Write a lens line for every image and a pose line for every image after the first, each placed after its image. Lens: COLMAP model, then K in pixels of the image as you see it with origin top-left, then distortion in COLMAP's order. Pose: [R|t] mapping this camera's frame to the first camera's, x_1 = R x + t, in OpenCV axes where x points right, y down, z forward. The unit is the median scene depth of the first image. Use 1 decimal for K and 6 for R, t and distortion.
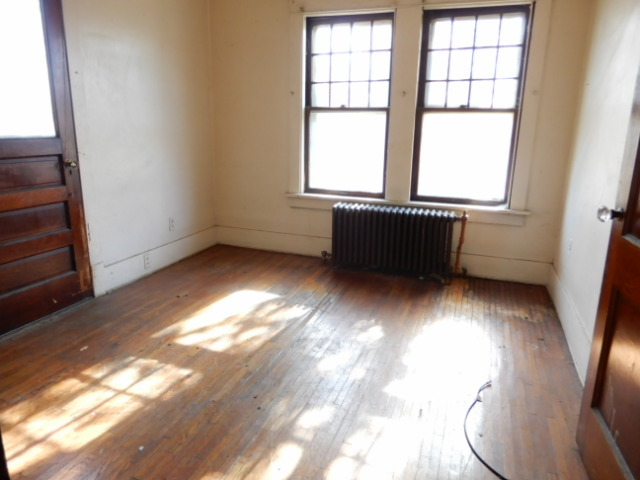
lens RADIAL K [[449.5, 0, 319.9], [0, 449.5, 242.5], [0, 0, 1]] dist [-0.062273, 0.002622]
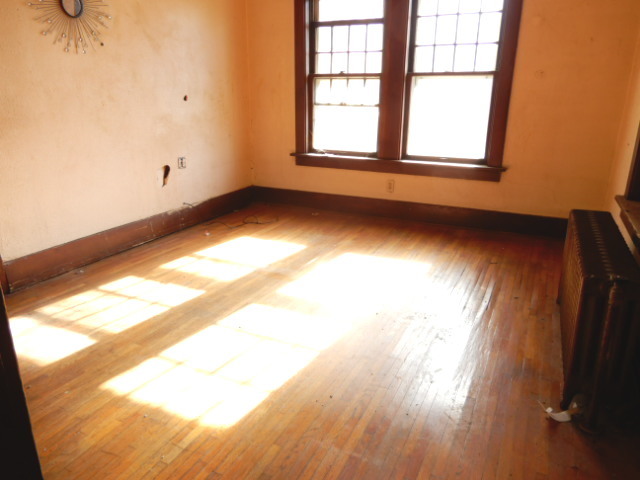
lens RADIAL K [[449.5, 0, 321.9], [0, 449.5, 239.1], [0, 0, 1]] dist [-0.062273, 0.002622]
pose [[0.970104, 0.065884, -0.233576, 0.285643], [-0.050630, 0.996210, 0.070721, 0.027933], [0.237350, -0.056781, 0.969763, -0.098464]]
